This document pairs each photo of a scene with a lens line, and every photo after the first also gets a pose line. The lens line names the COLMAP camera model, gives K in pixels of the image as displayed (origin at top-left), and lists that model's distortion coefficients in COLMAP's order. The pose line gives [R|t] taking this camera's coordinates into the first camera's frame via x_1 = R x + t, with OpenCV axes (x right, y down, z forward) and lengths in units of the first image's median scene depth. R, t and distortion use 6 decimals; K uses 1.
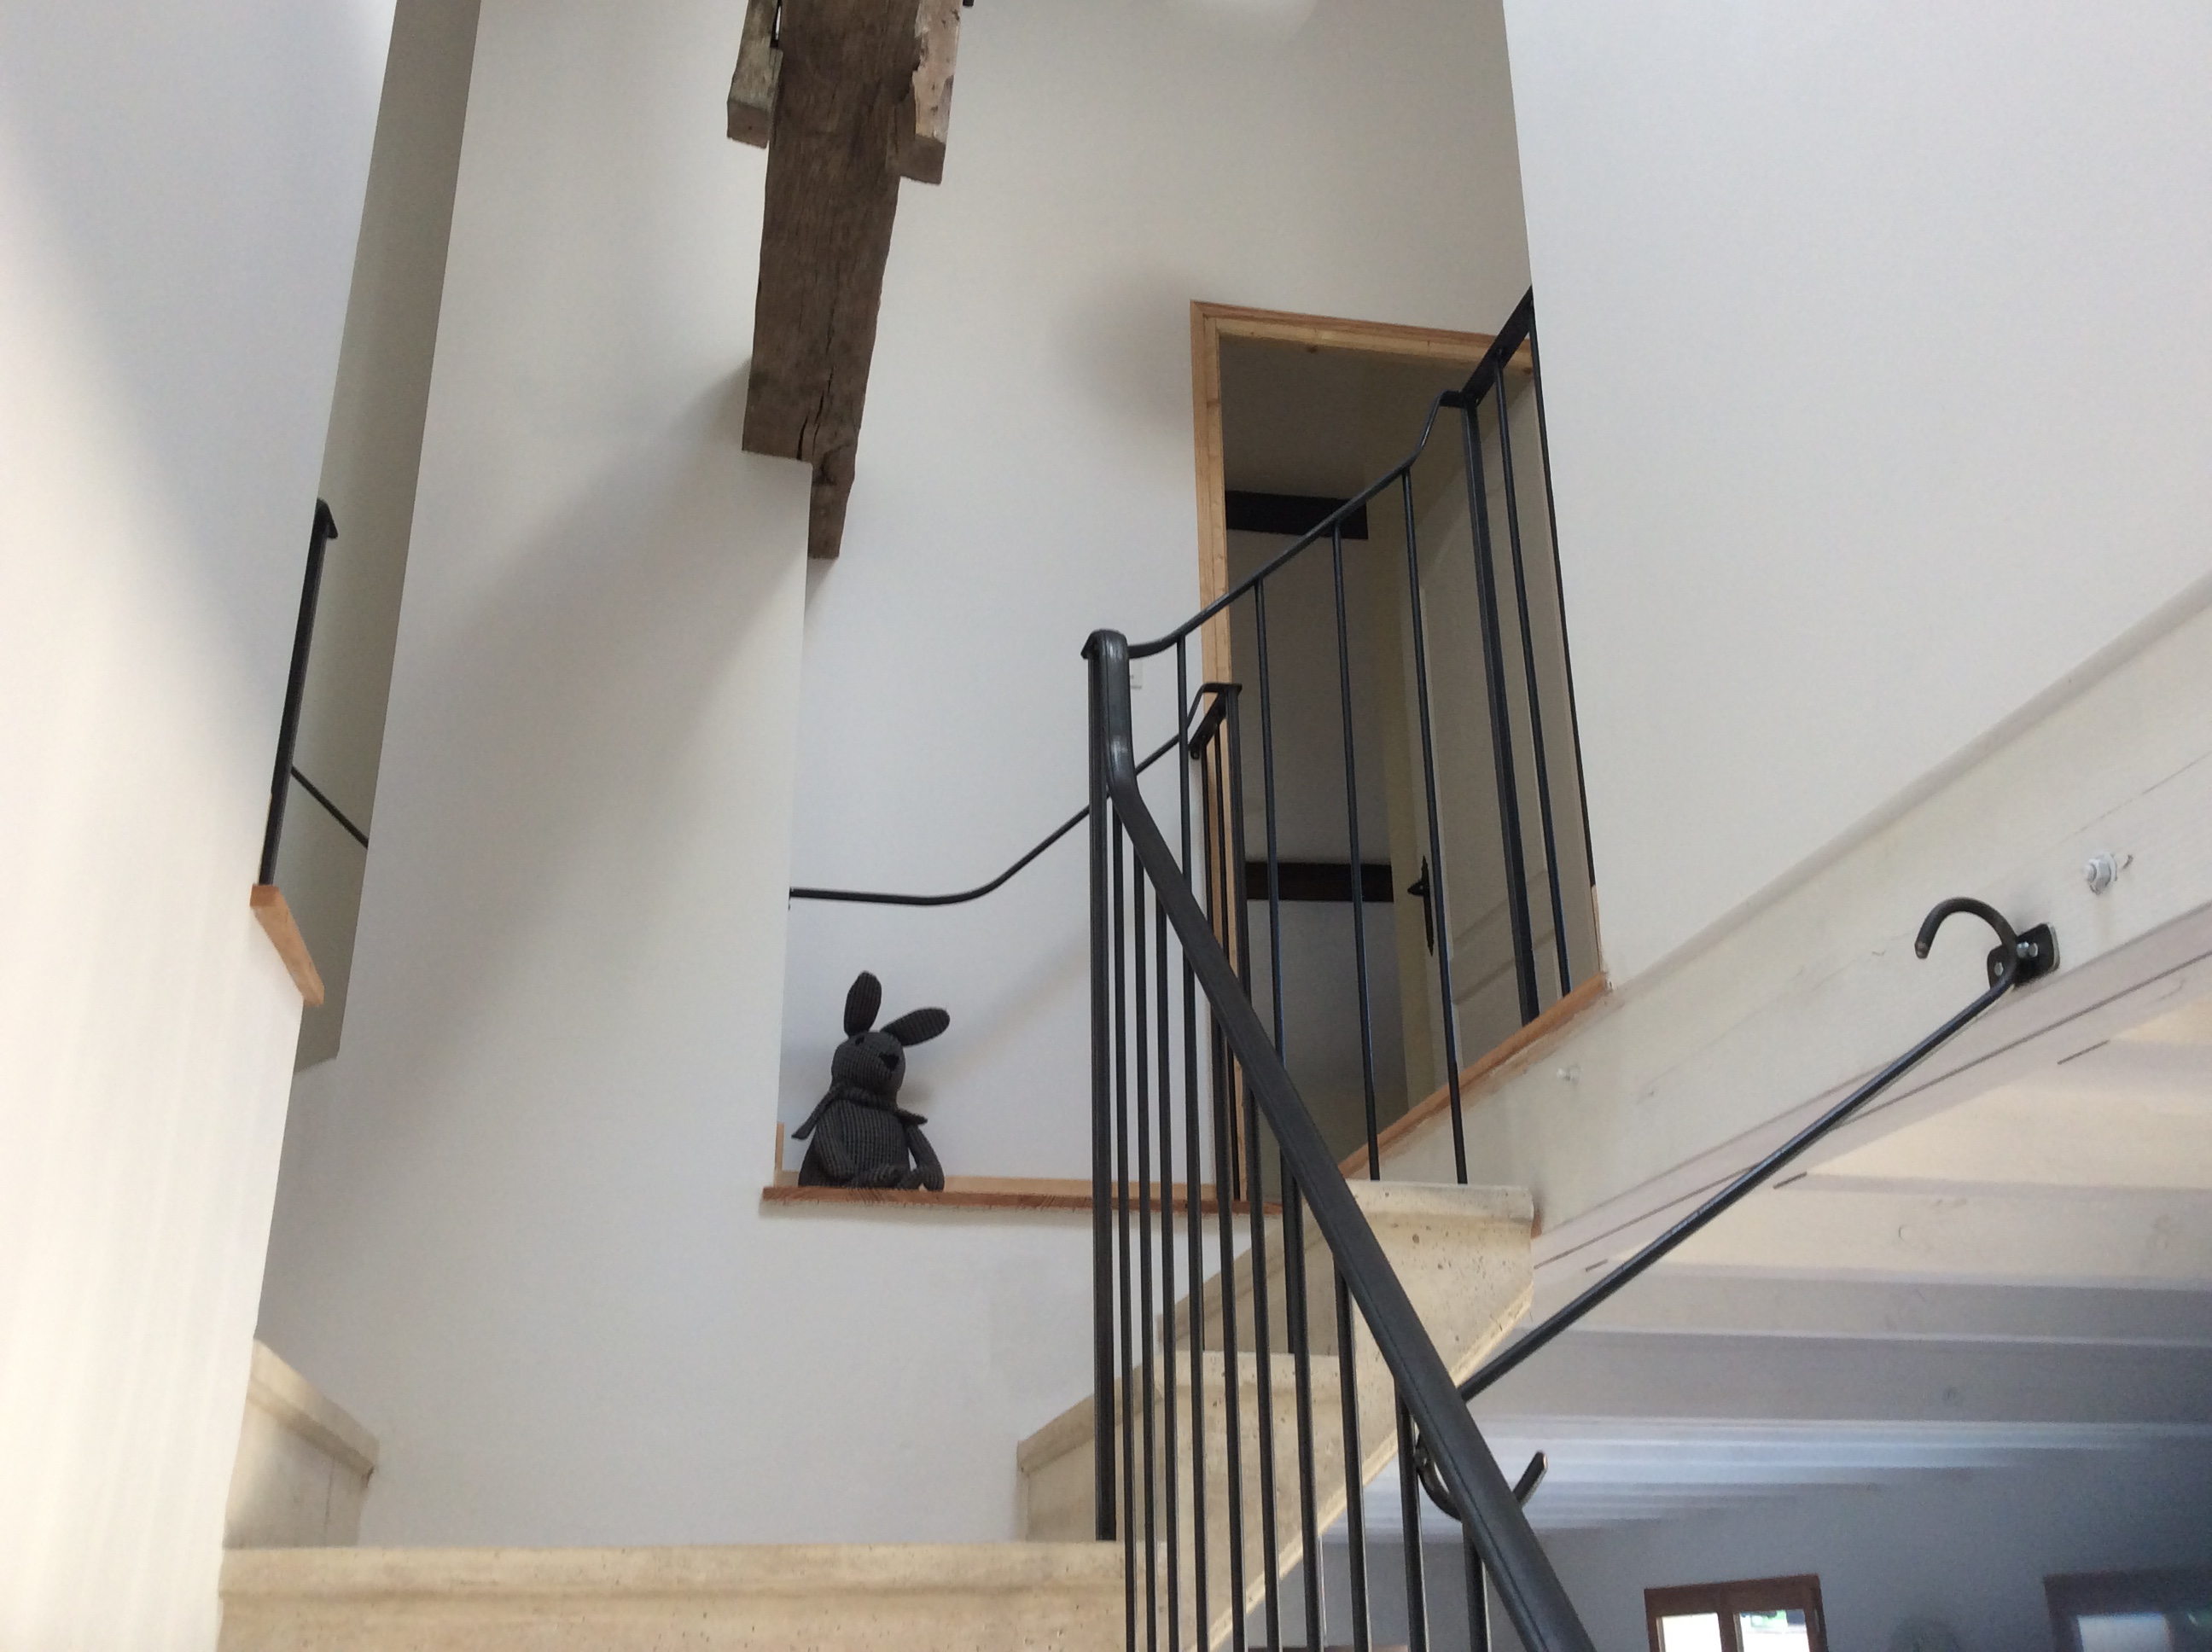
lens RADIAL K [[2007.3, 0, 1107.2], [0, 2007.3, 824.1], [0, 0, 1]] dist [0.020870, 0.000000]
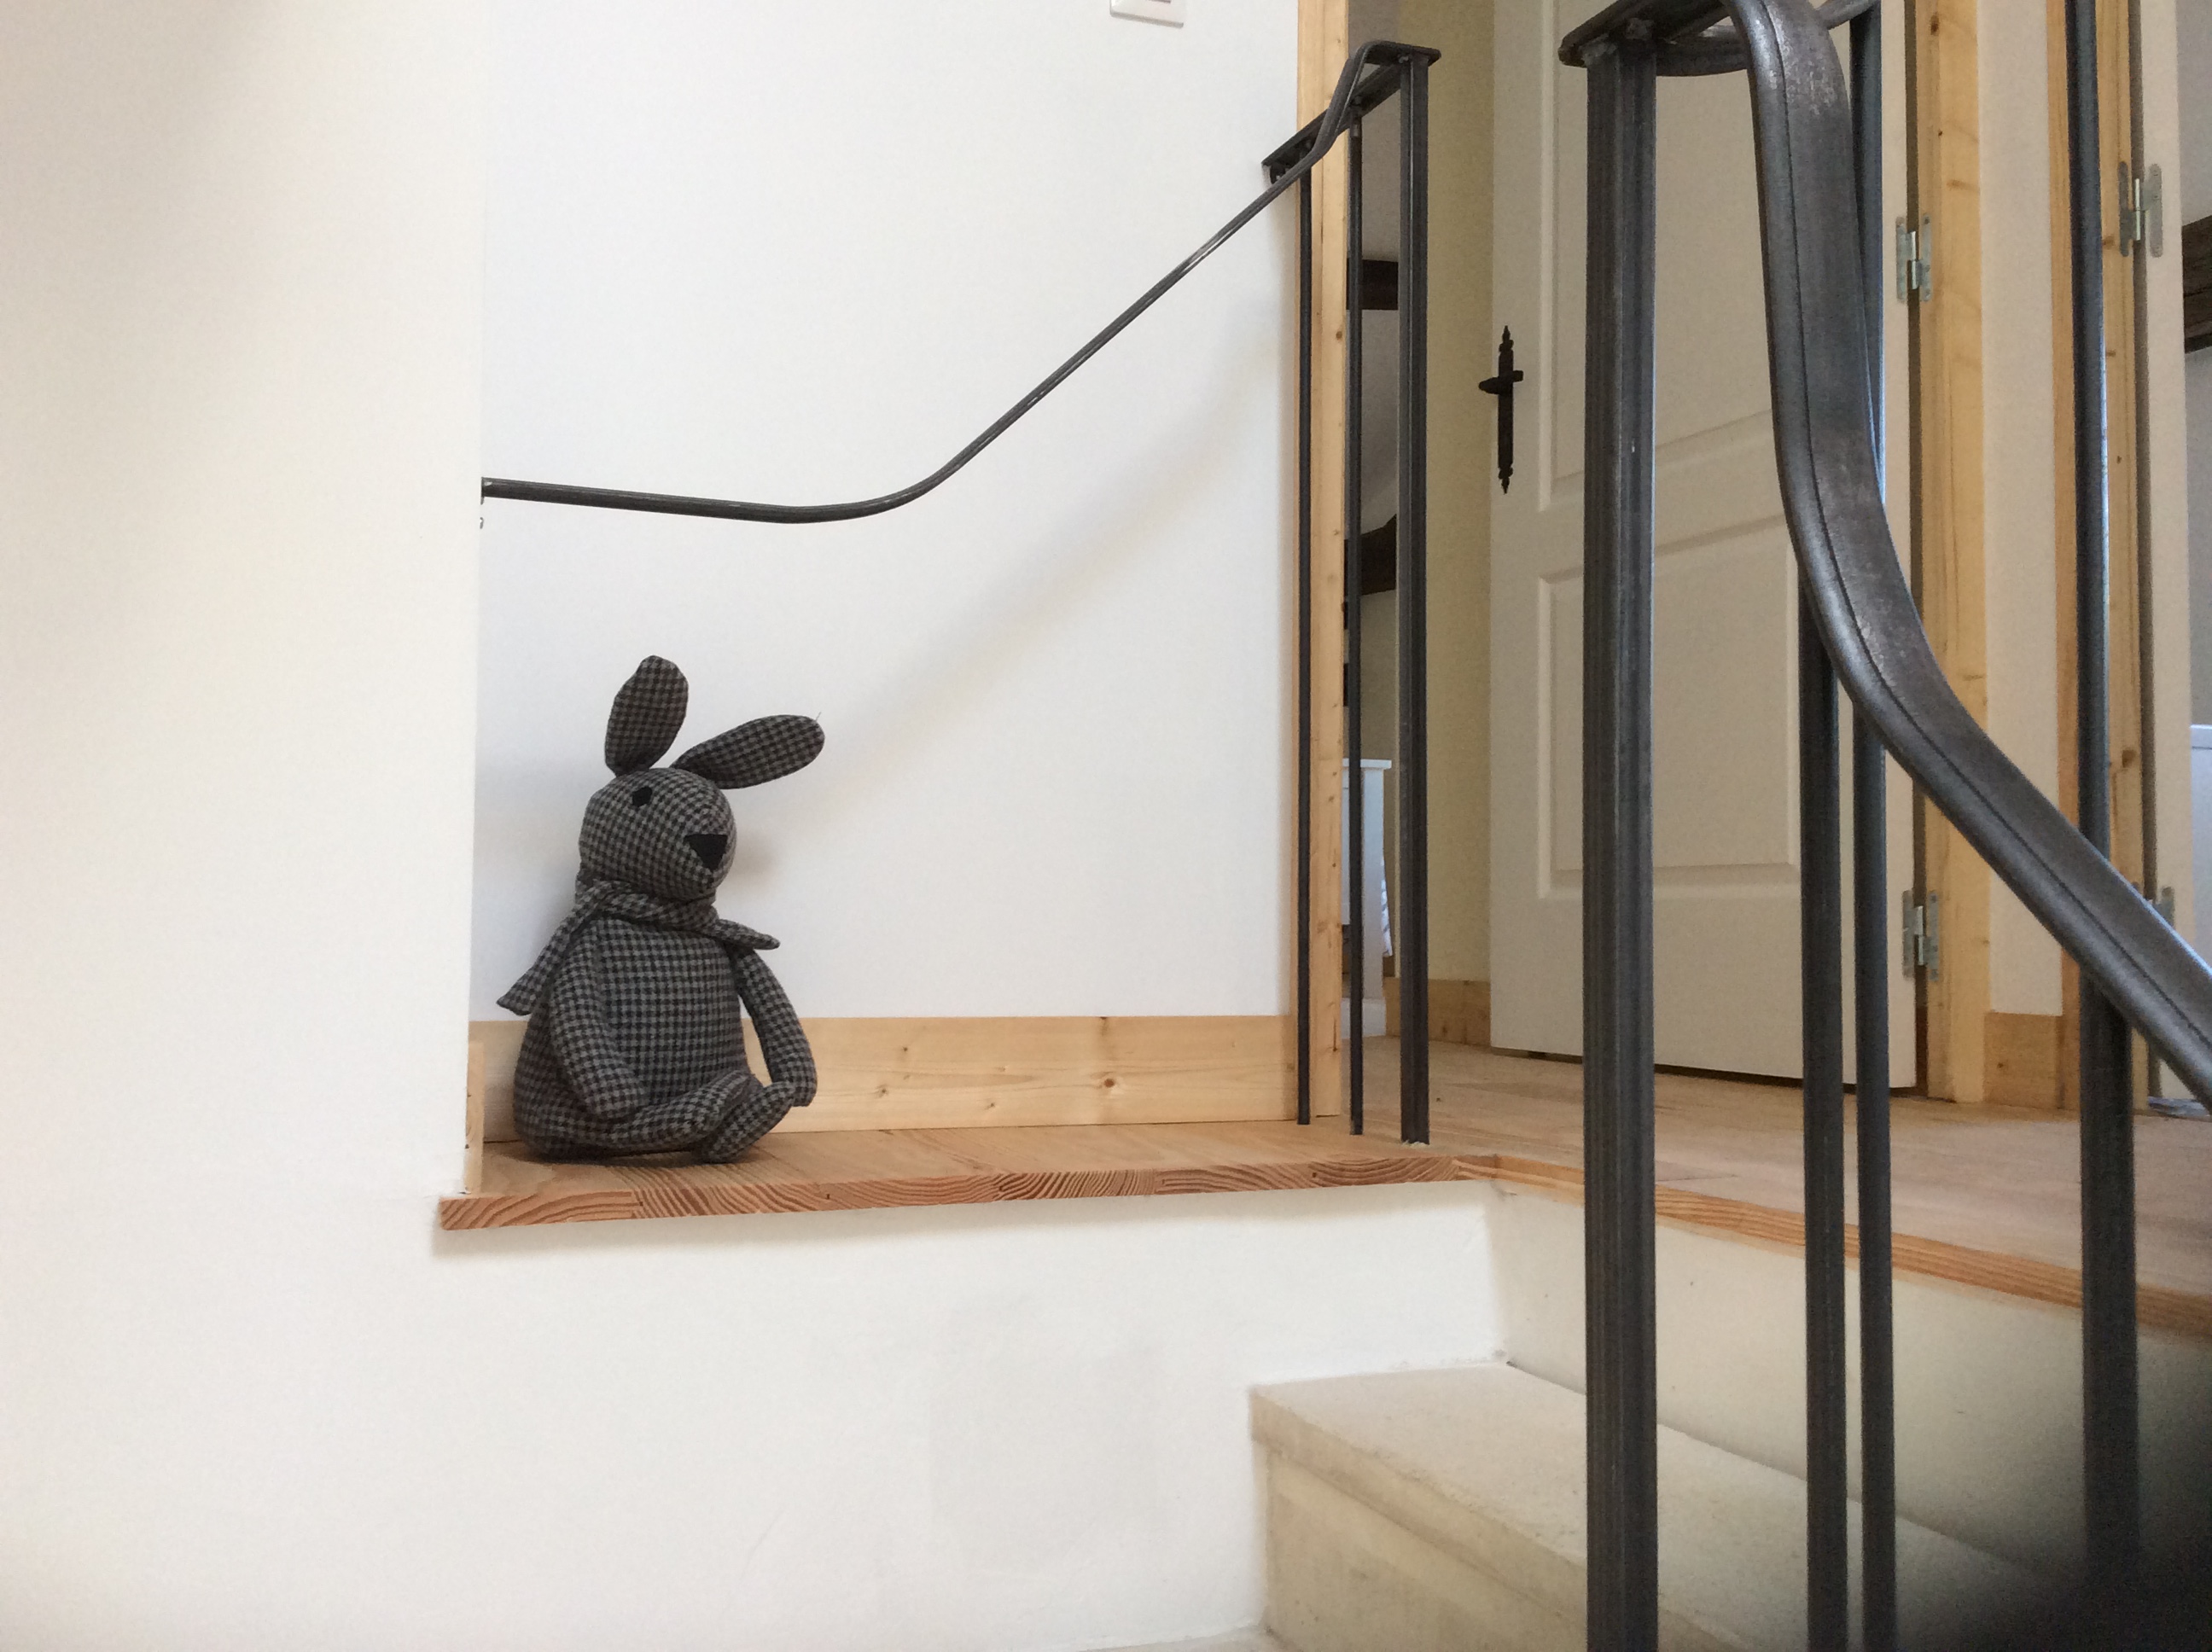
lens RADIAL K [[2007.3, 0, 1104.9], [0, 2007.3, 829.8], [0, 0, 1]] dist [0.020870, 0.000000]
pose [[0.987272, 0.027863, 0.156581, -0.088934], [-0.077127, 0.944894, 0.318161, -0.043720], [-0.139088, -0.326188, 0.935017, 0.536802]]
